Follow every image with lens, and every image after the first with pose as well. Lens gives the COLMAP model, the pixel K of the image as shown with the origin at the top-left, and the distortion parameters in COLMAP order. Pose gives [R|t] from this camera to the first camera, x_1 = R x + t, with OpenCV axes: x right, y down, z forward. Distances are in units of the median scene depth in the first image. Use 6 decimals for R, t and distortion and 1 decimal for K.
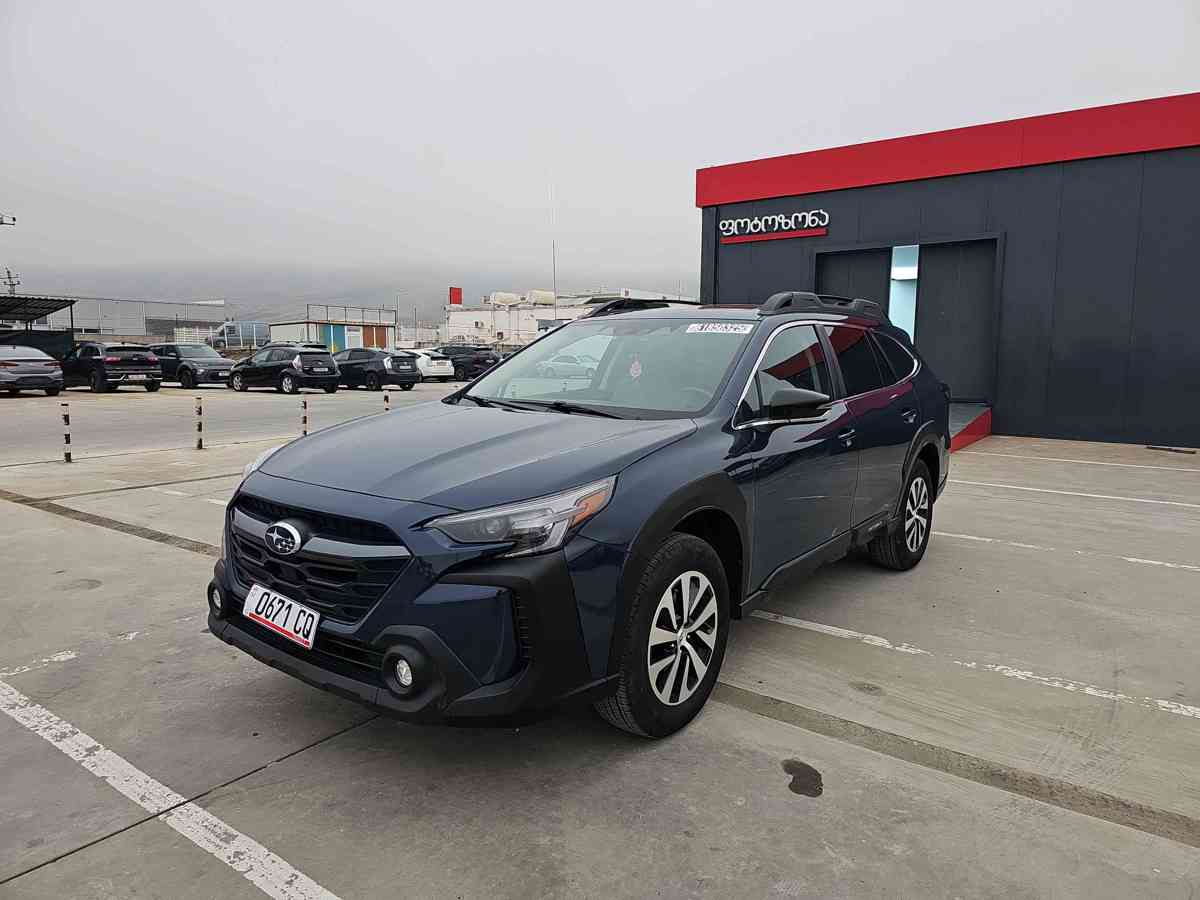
lens RADIAL K [[791.0, 0, 606.6], [0, 791.0, 442.6], [0, 0, 1]] dist [0.002333, 0.000257]
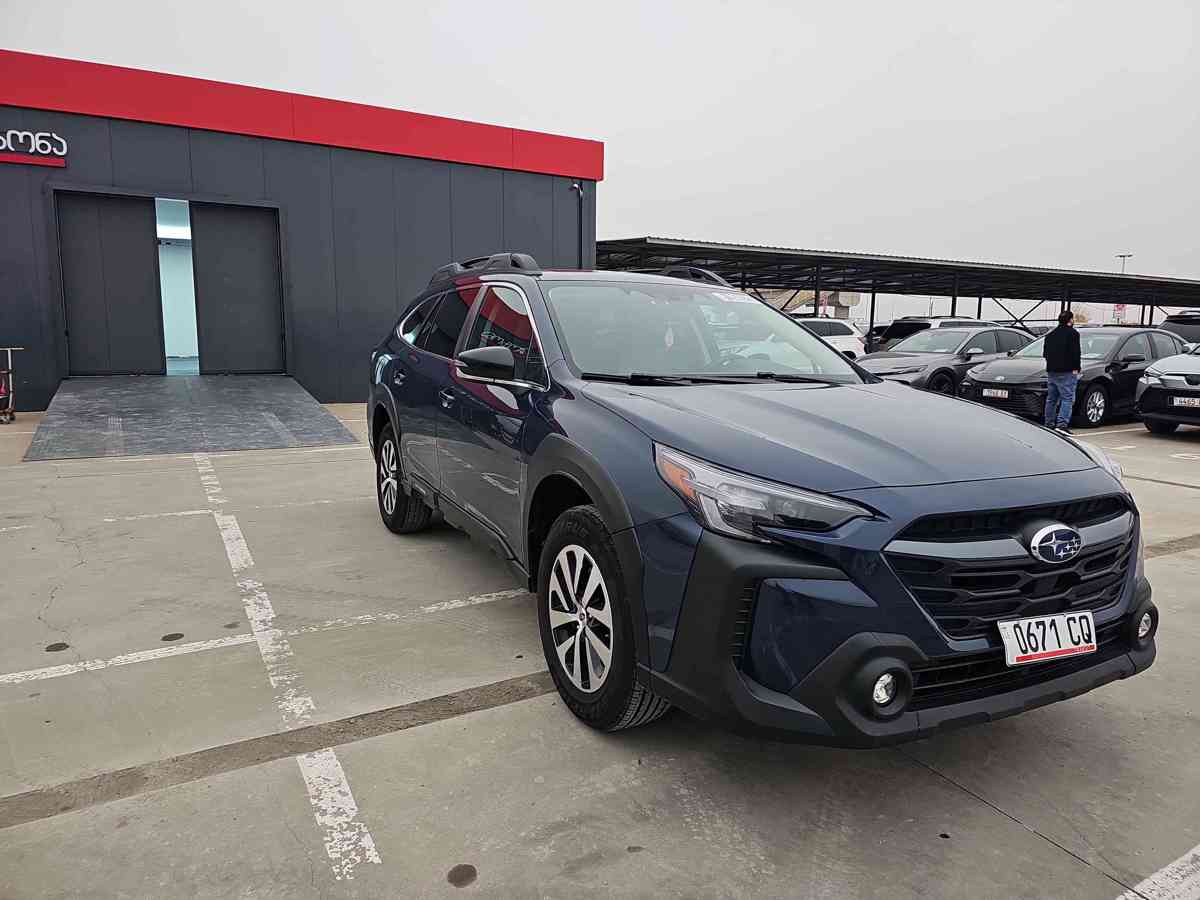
lens RADIAL K [[791.0, 0, 606.8], [0, 791.0, 458.3], [0, 0, 1]] dist [0.002333, 0.000257]
pose [[0.422428, -0.134021, 0.896433, -1.273224], [0.086124, 0.990468, 0.107495, -0.090199], [-0.902295, 0.031796, 0.429944, 1.022752]]
